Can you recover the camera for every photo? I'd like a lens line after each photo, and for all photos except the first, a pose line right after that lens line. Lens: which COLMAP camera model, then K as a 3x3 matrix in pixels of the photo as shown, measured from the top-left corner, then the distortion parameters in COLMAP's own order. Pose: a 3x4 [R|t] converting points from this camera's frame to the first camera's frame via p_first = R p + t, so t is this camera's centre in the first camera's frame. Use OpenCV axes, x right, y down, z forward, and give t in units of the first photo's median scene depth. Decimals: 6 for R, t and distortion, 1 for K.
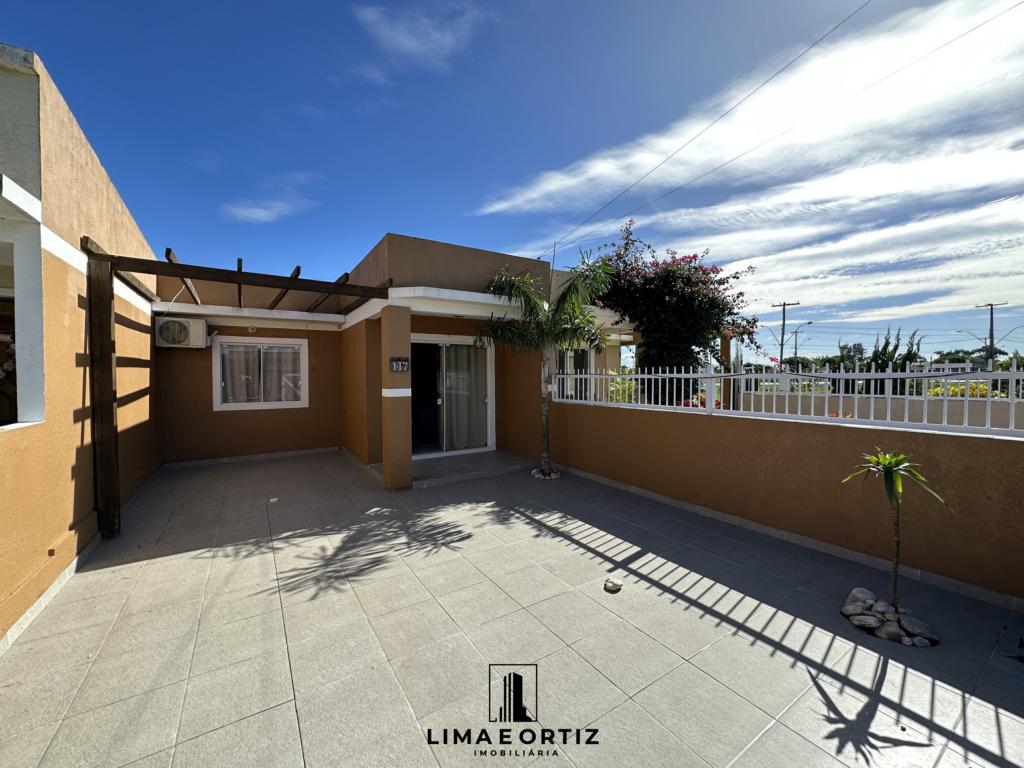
lens RADIAL K [[407.8, 0, 509.4], [0, 407.8, 388.2], [0, 0, 1]] dist [-0.007532, 0.002234]
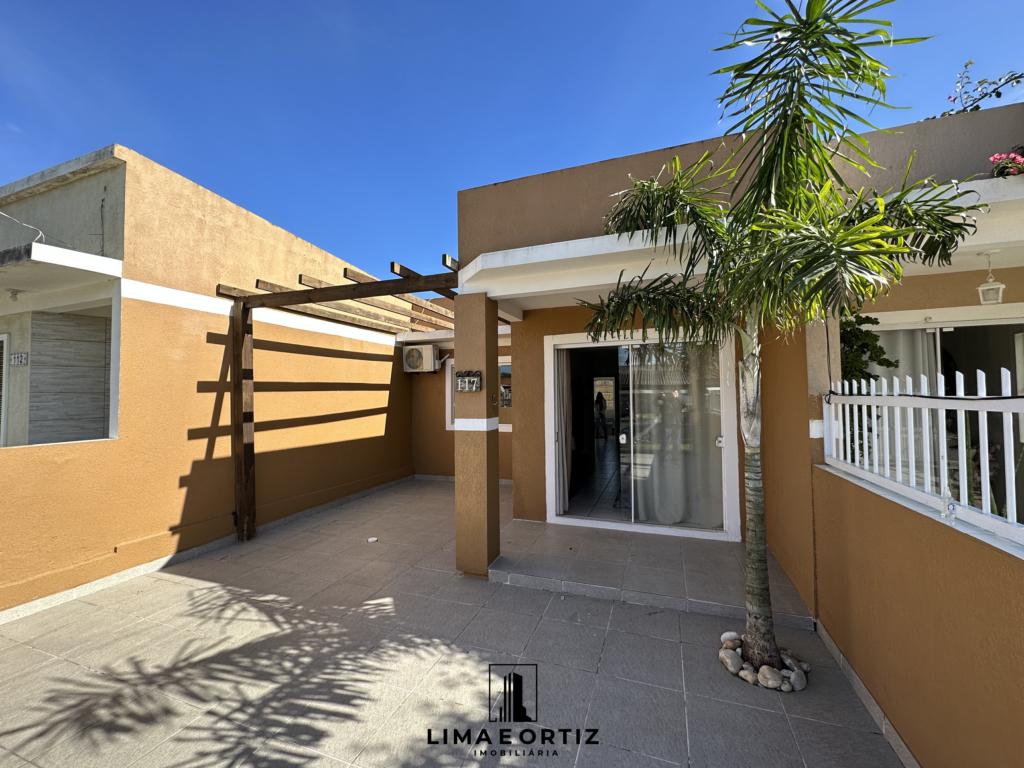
lens RADIAL K [[407.8, 0, 513.1], [0, 407.8, 386.1], [0, 0, 1]] dist [-0.007532, 0.002234]
pose [[0.600990, -0.019597, -0.799016, 0.381441], [-0.017294, 0.999146, -0.037513, -0.036375], [0.799069, 0.036363, 0.600138, 0.859214]]
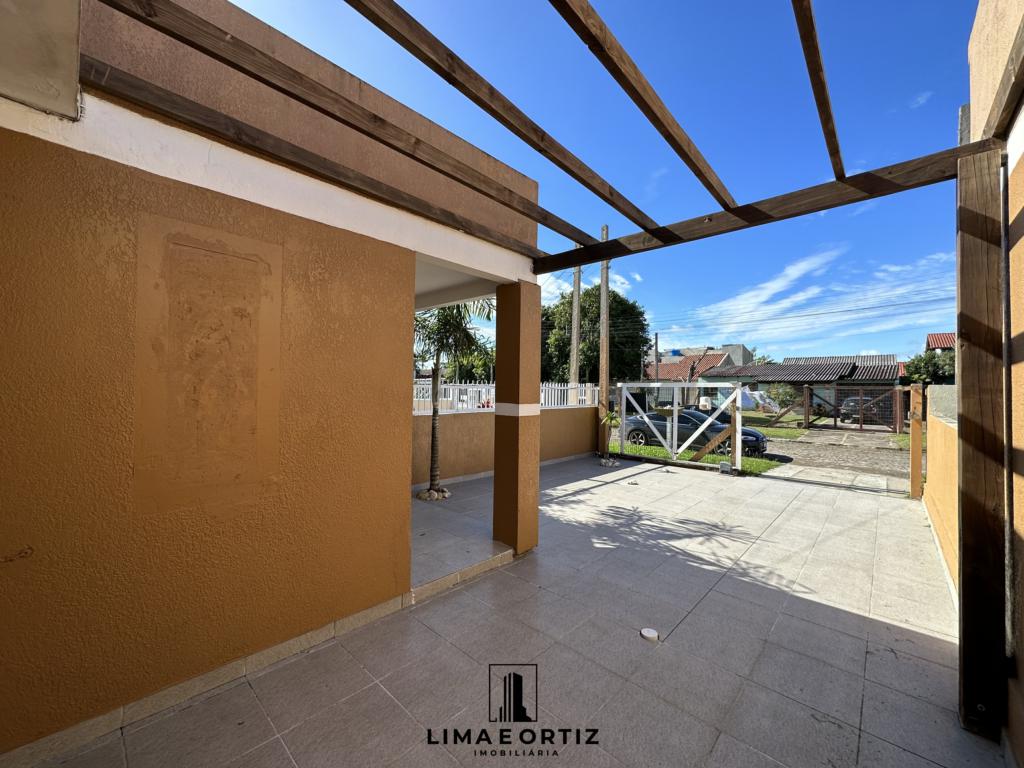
lens RADIAL K [[407.8, 0, 506.7], [0, 407.8, 385.1], [0, 0, 1]] dist [-0.007532, 0.002234]
pose [[-0.239458, 0.009853, 0.970857, -1.259924], [0.023130, 0.999723, -0.004441, -0.040977], [-0.970631, 0.021392, -0.239619, 1.574558]]
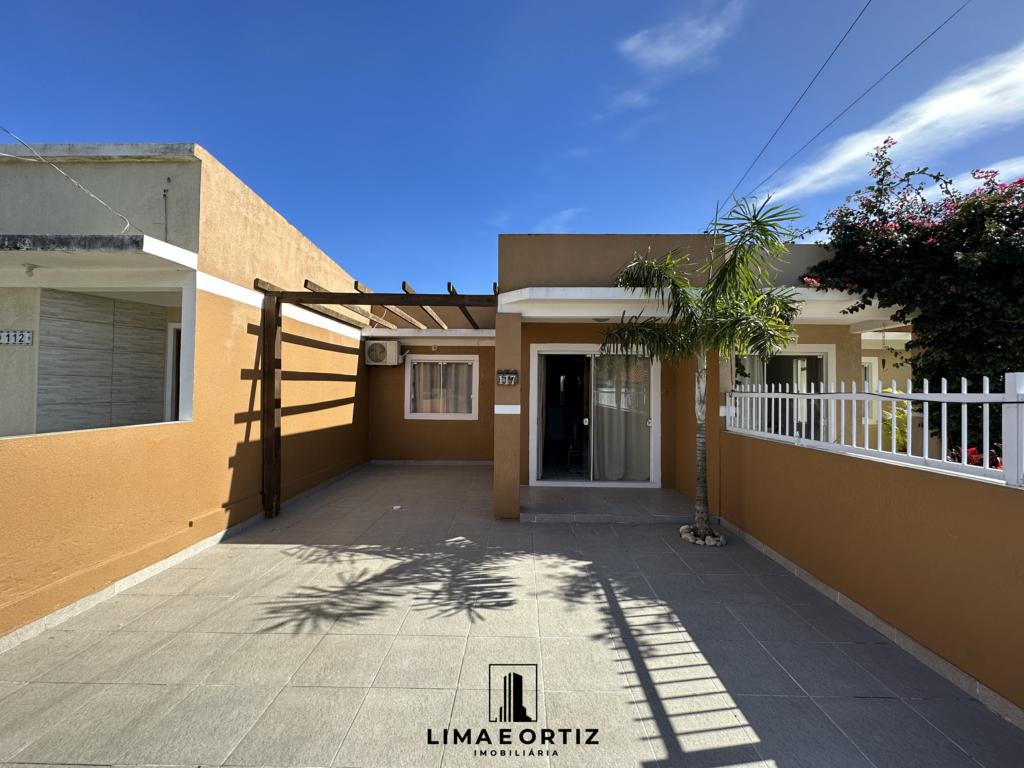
lens RADIAL K [[407.8, 0, 511.4], [0, 407.8, 389.1], [0, 0, 1]] dist [-0.007532, 0.002234]
pose [[0.827638, 0.012117, -0.561132, 0.304468], [-0.032227, 0.999143, -0.025959, -0.014566], [0.560336, 0.039568, 0.827319, 0.348916]]
